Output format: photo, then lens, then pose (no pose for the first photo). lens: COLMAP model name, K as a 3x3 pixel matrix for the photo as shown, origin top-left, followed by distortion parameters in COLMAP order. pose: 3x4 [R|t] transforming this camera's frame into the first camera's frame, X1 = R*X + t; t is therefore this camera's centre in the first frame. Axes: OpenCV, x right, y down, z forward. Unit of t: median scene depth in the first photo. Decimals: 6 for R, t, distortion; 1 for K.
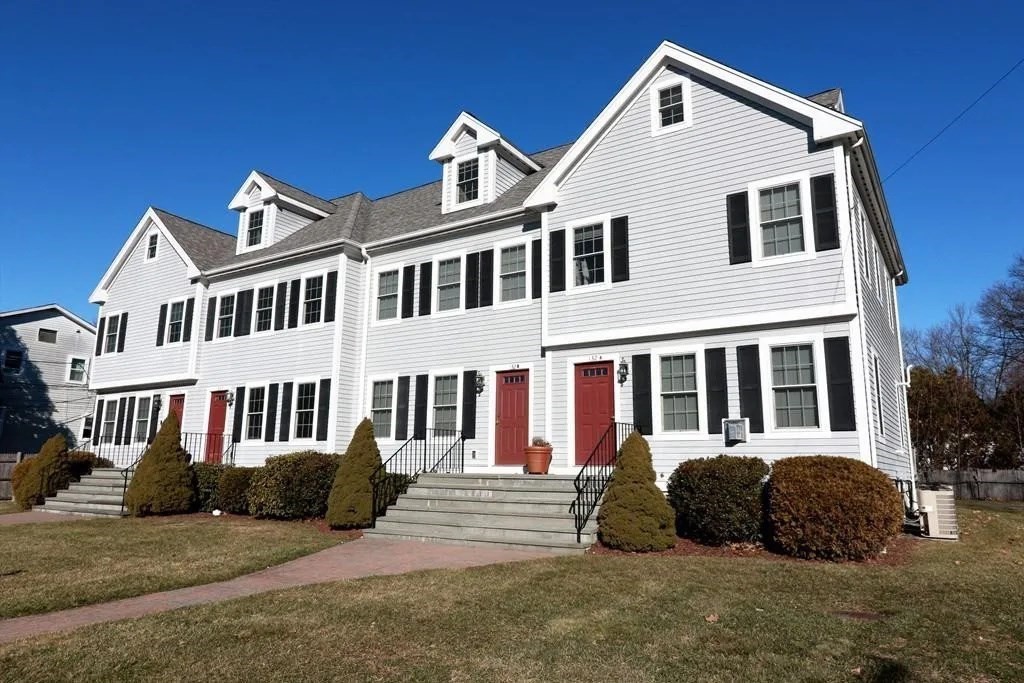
lens RADIAL K [[633.7, 0, 512.0], [0, 633.7, 341.5], [0, 0, 1]] dist [0.001410, 0.000580]
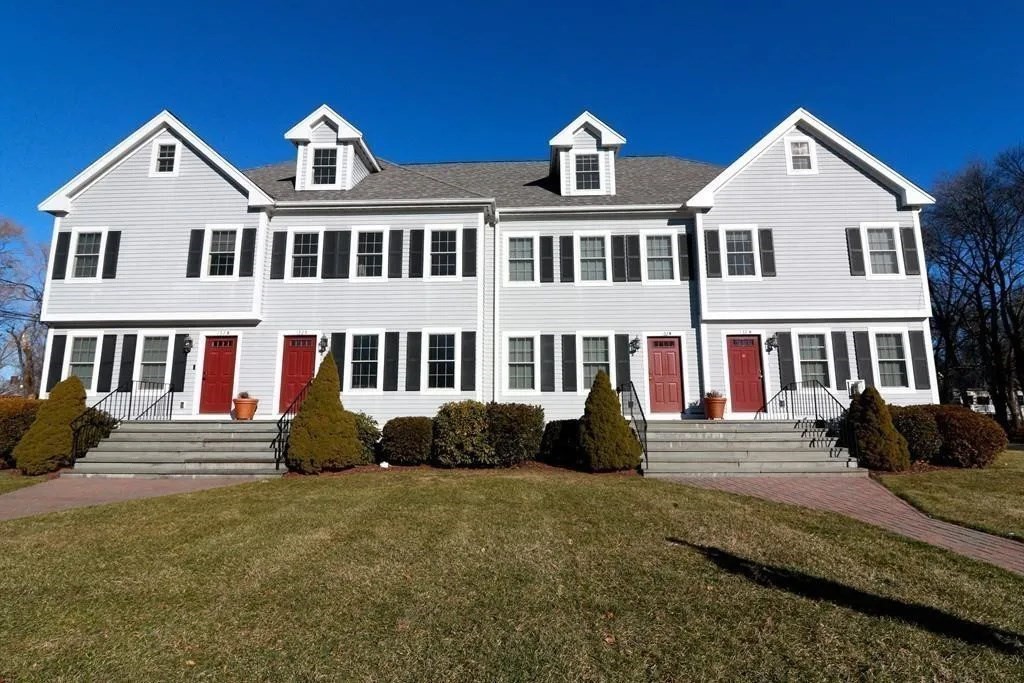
lens RADIAL K [[473.4, 0, 513.7], [0, 473.4, 343.5], [0, 0, 1]] dist [0.002760, -0.014501]
pose [[0.872679, 0.065789, 0.483842, -0.603489], [-0.086595, 0.996027, 0.020754, 0.056521], [-0.480554, -0.060010, 0.874909, 0.288554]]
